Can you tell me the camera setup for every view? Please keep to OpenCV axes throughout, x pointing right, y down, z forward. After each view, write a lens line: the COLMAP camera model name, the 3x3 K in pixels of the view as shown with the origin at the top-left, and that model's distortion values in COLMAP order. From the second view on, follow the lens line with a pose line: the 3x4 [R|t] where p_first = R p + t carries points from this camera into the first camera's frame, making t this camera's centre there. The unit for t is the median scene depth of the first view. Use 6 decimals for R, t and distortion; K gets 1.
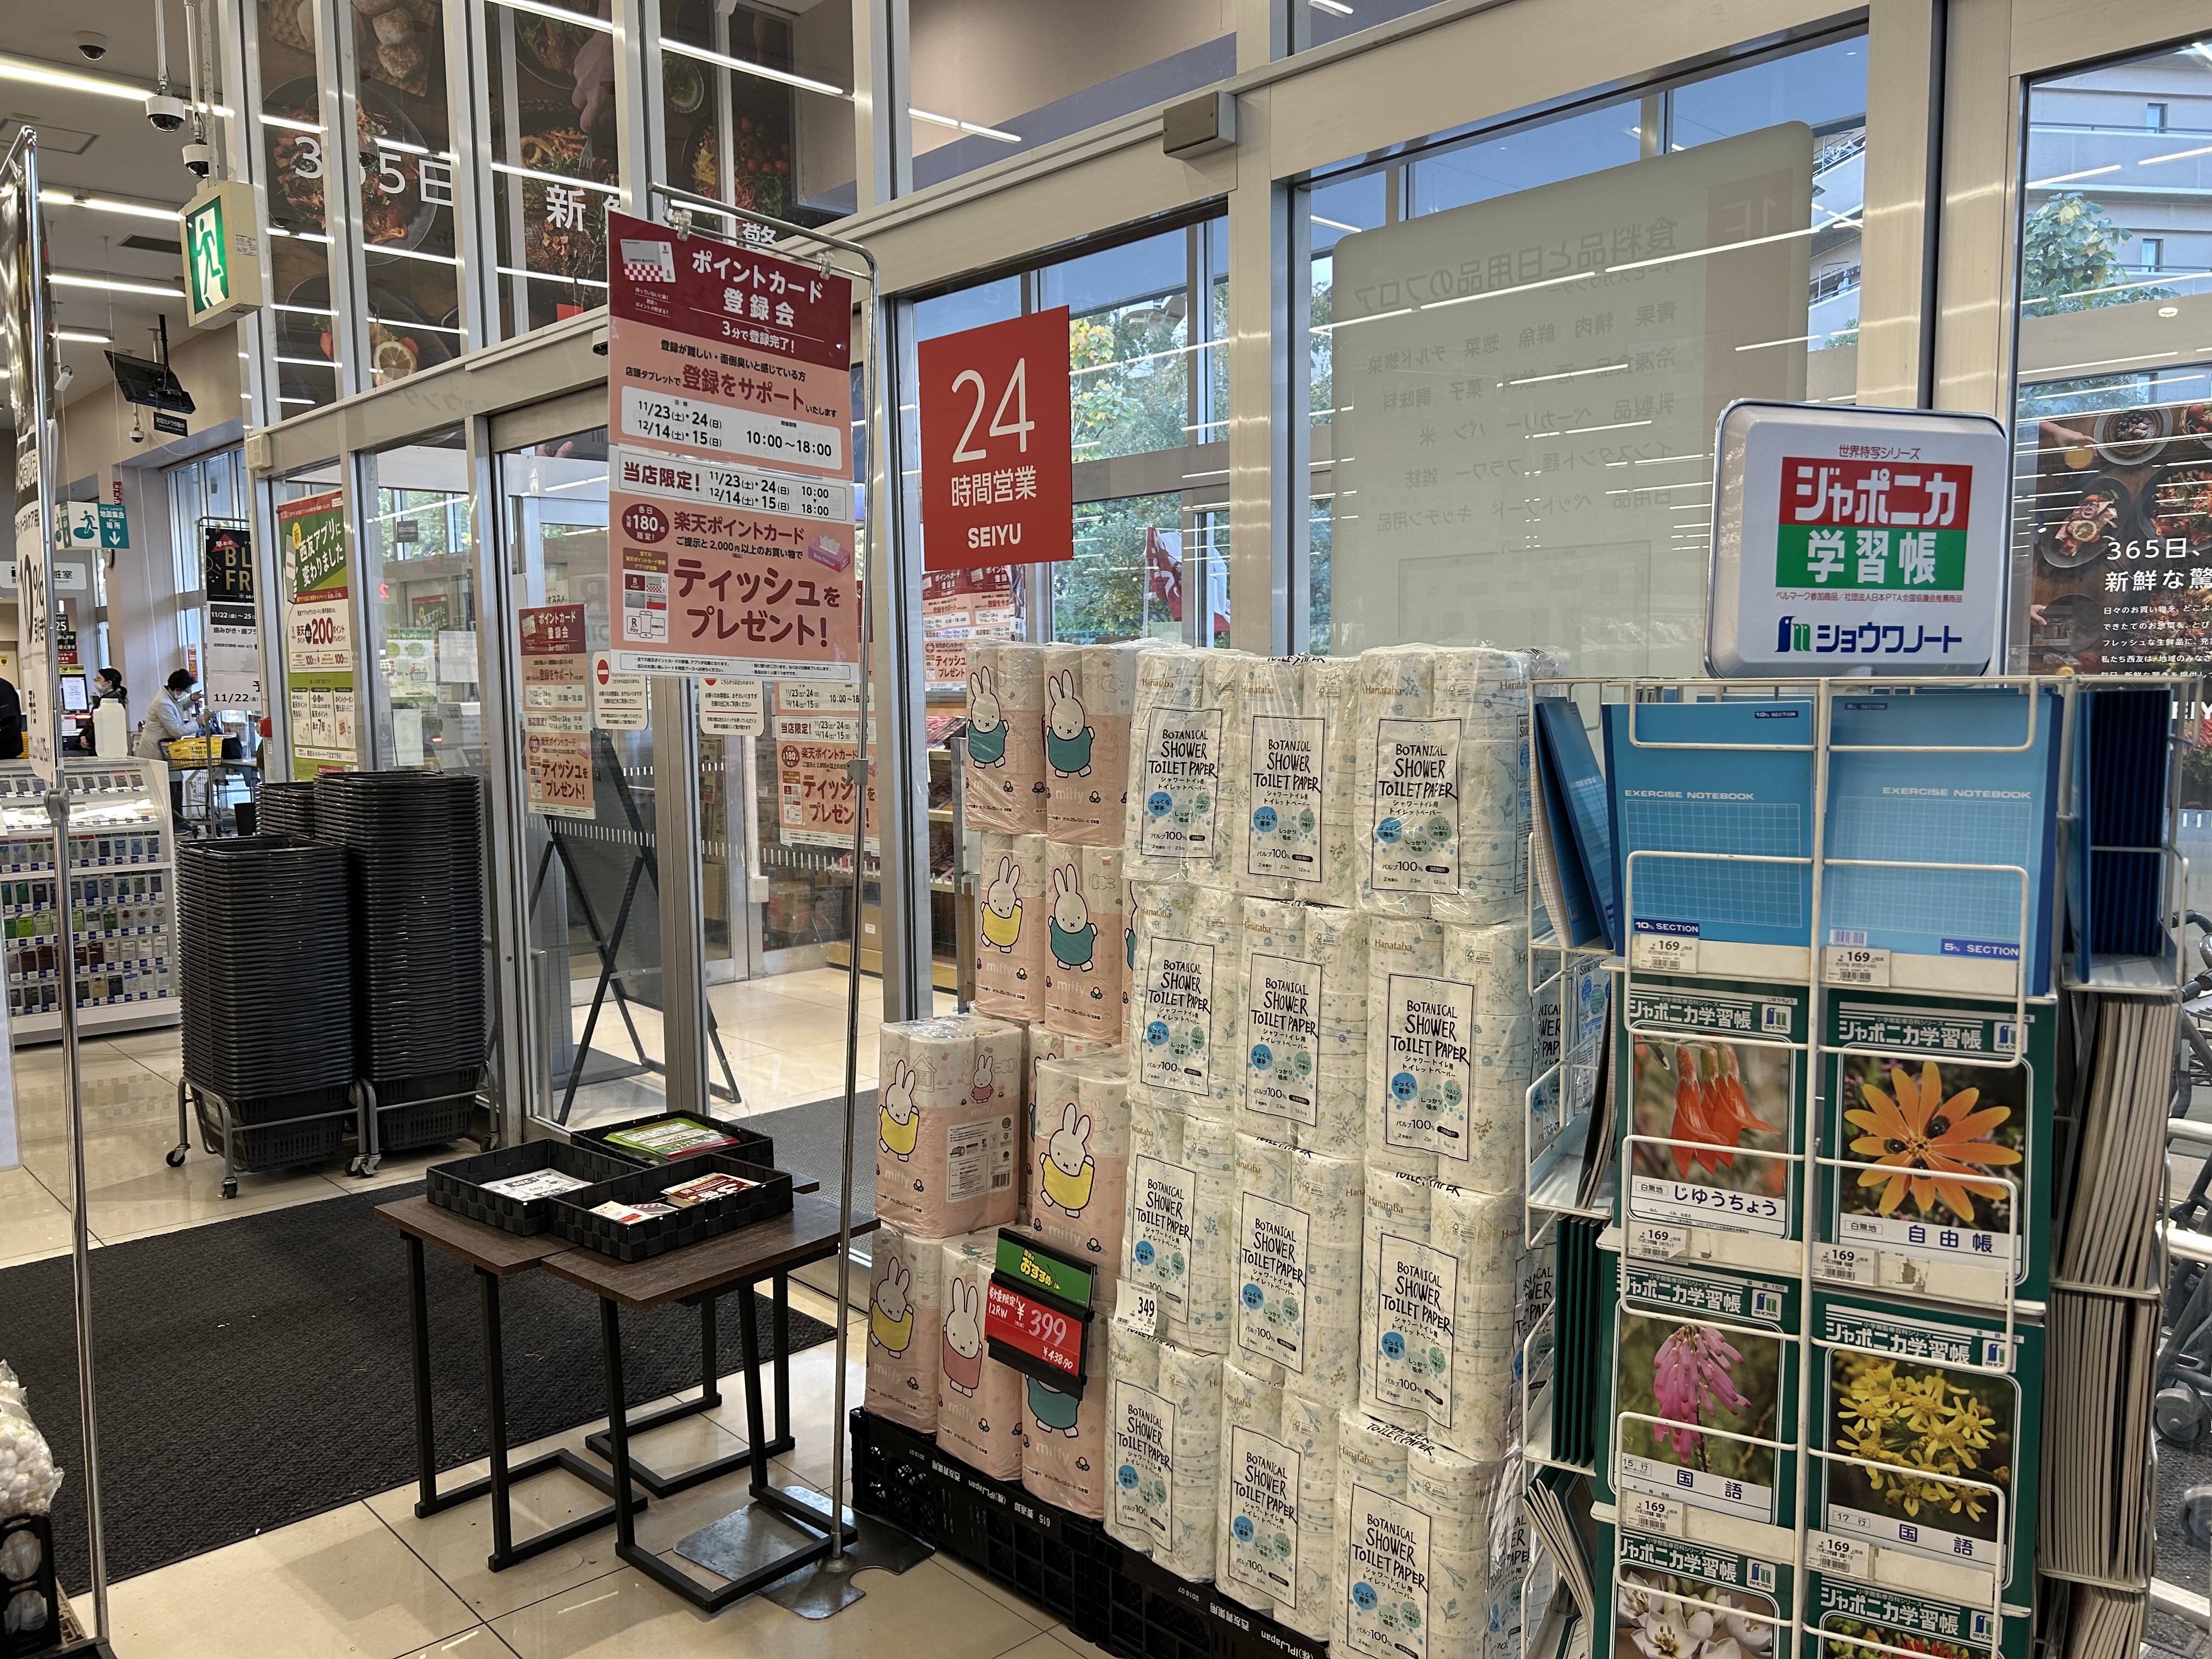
lens RADIAL K [[1659.1, 0, 1101.7], [0, 1659.1, 826.3], [0, 0, 1]] dist [0.067120, -0.088453]
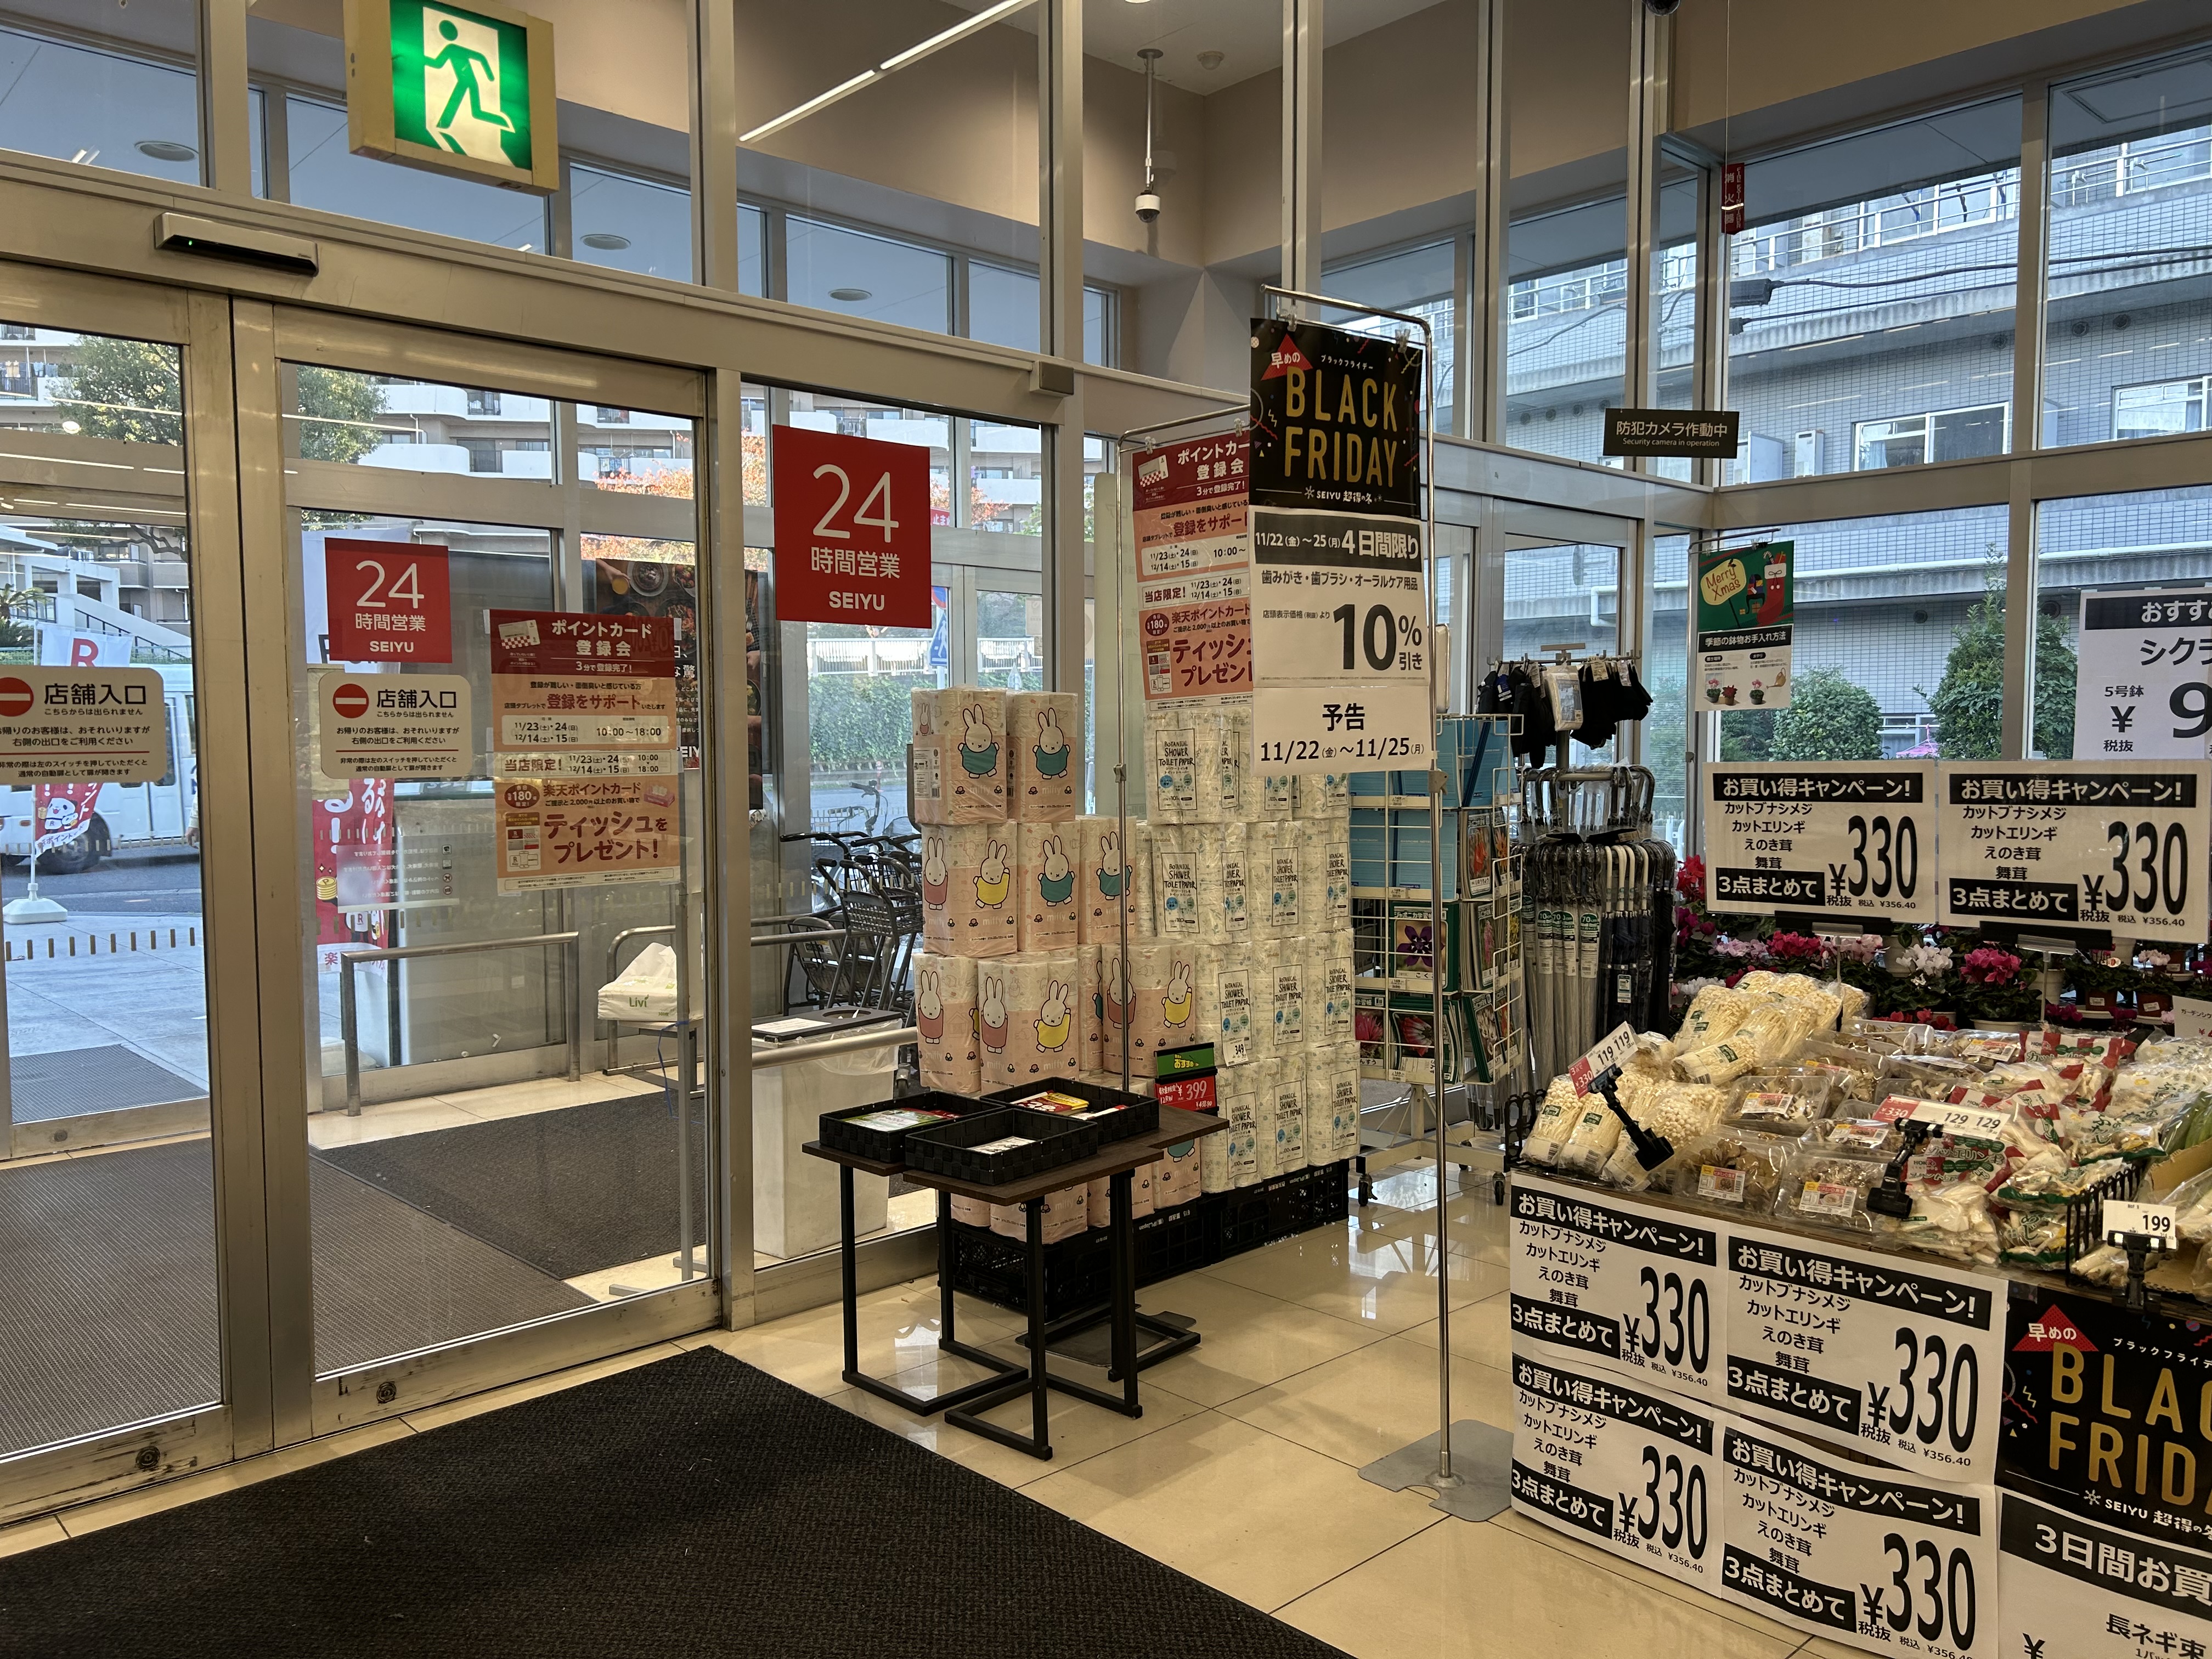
lens RADIAL K [[1659.1, 0, 1098.2], [0, 1659.1, 837.1], [0, 0, 1]] dist [0.067120, -0.088453]
pose [[-0.000282, -0.052674, 0.998612, -1.543271], [0.097821, 0.993821, 0.052449, -0.051885], [-0.995204, 0.097700, 0.004872, 0.958008]]
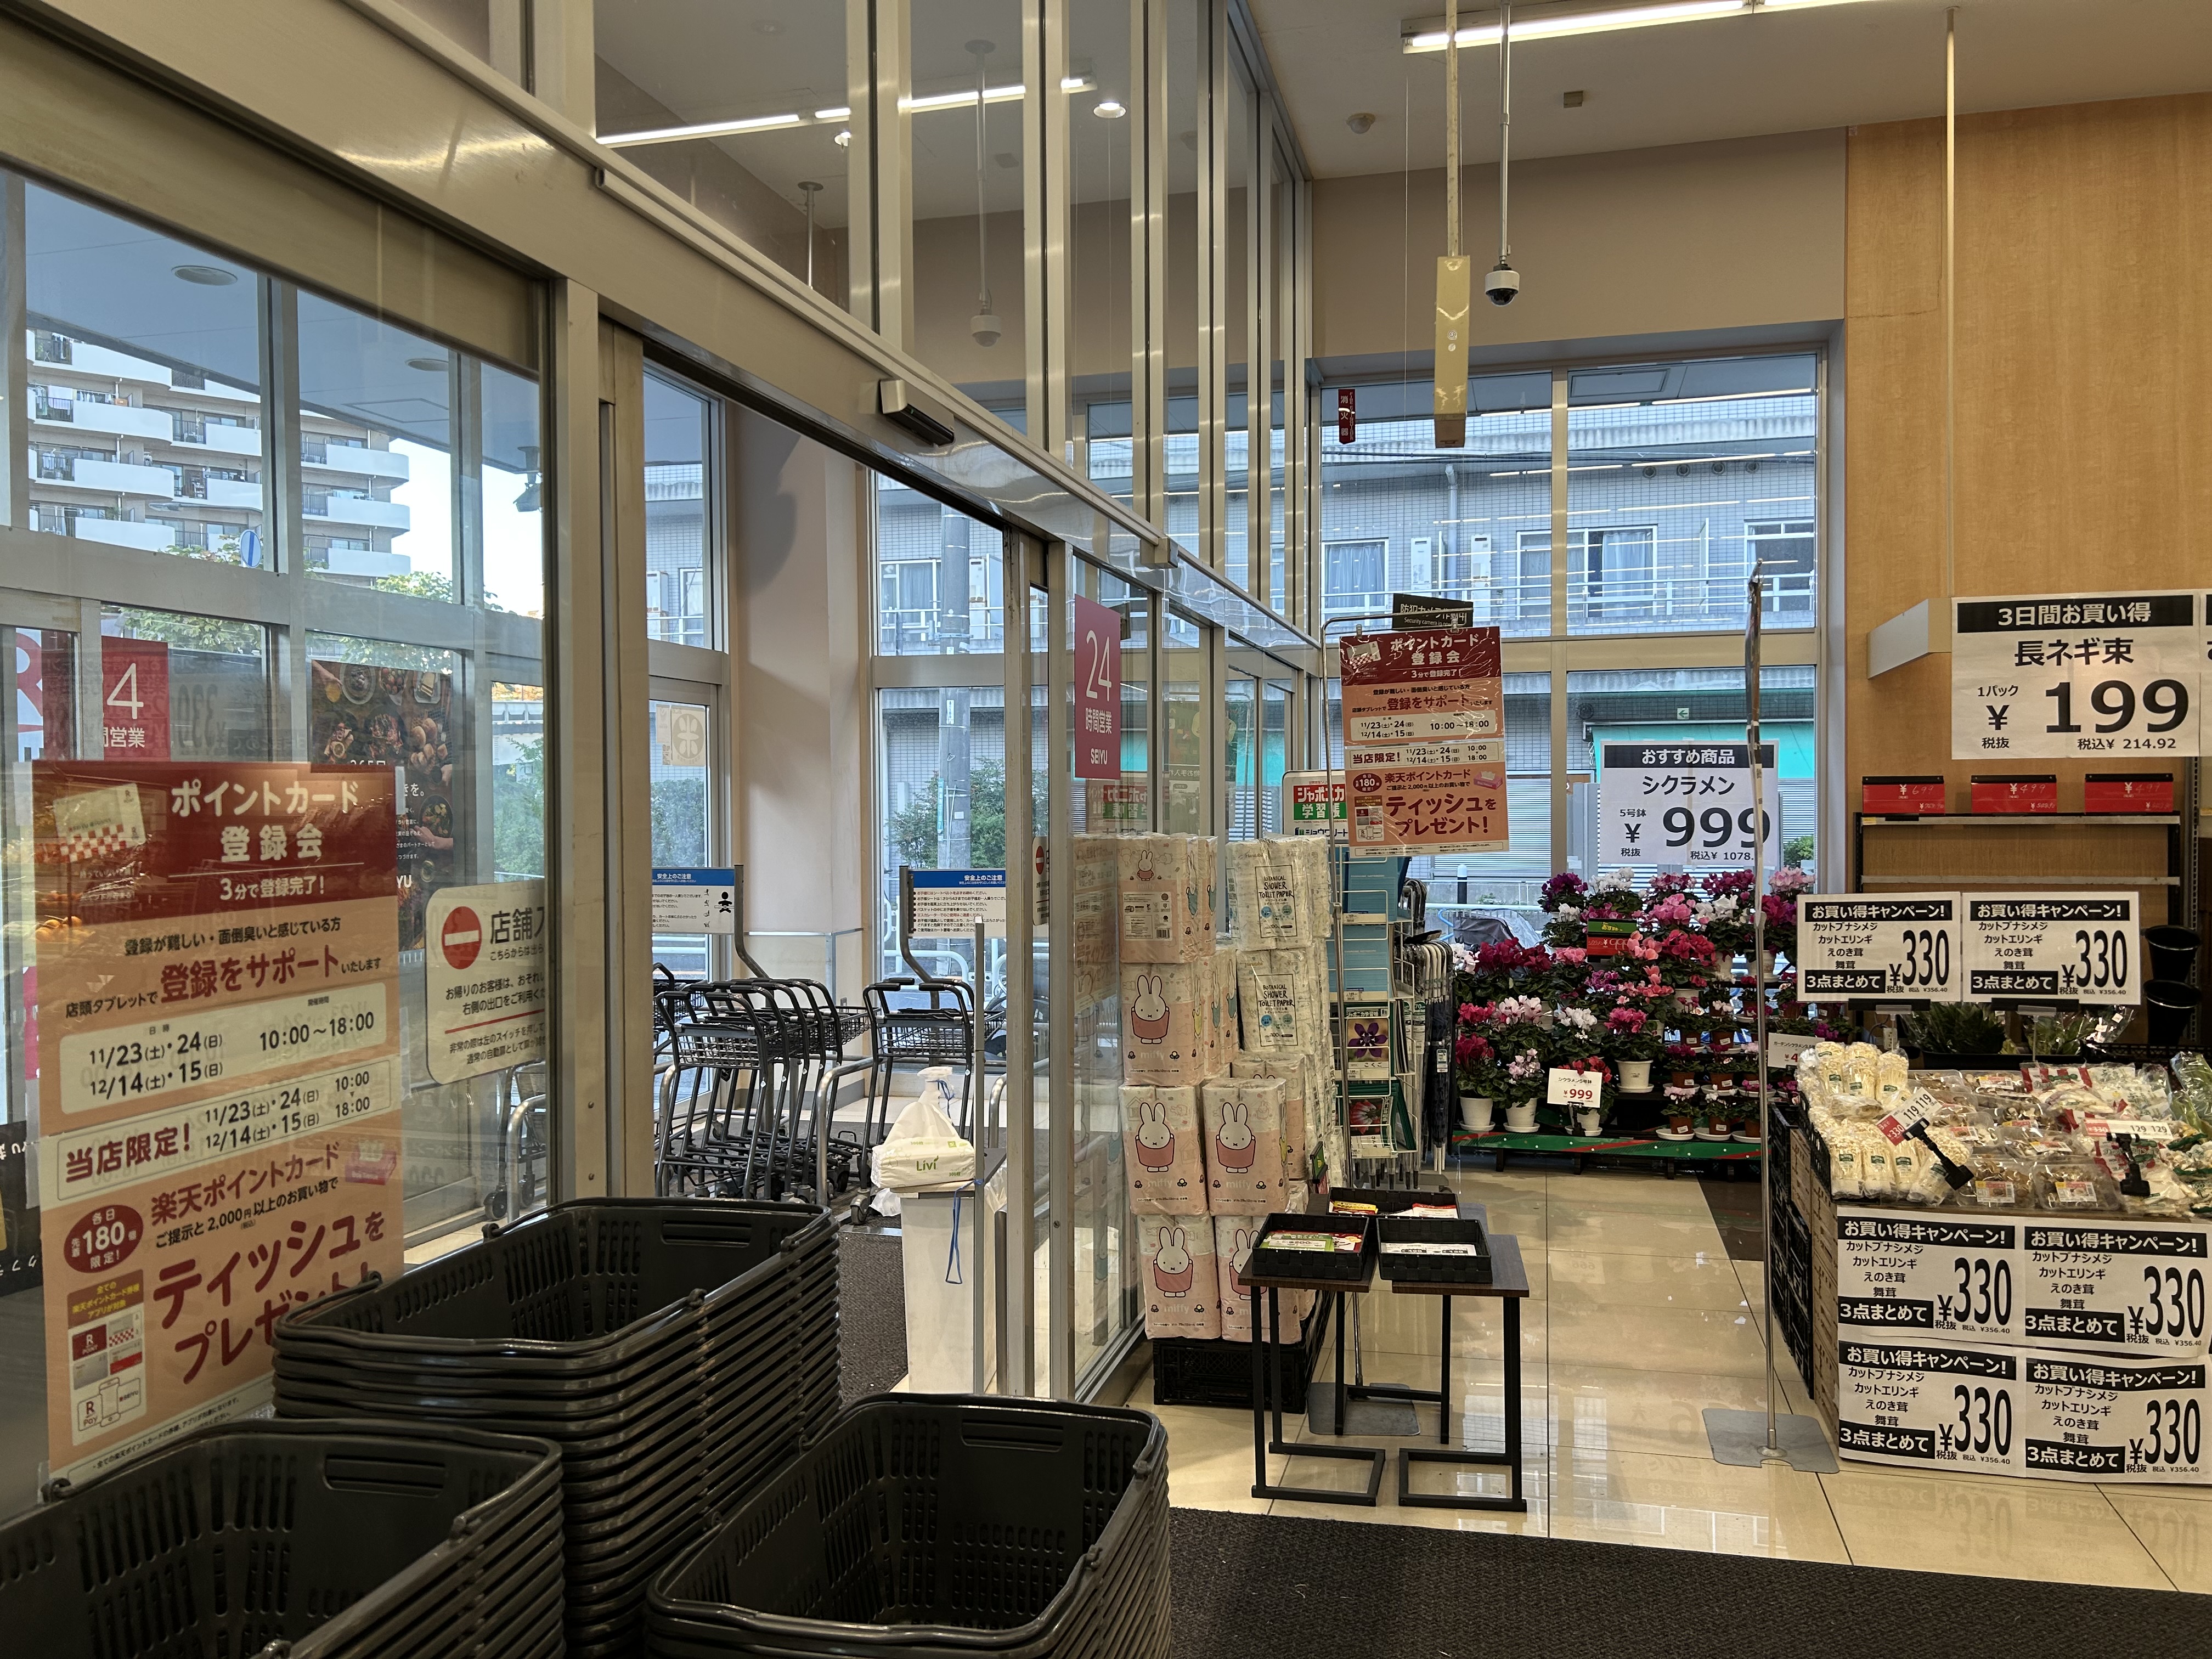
lens RADIAL K [[1659.1, 0, 1129.9], [0, 1659.1, 815.1], [0, 0, 1]] dist [0.067120, -0.088453]
pose [[-0.546796, 0.006037, 0.837244, -1.378266], [0.091521, 0.994413, 0.052602, -0.226456], [-0.832249, 0.105388, -0.544294, 1.975841]]
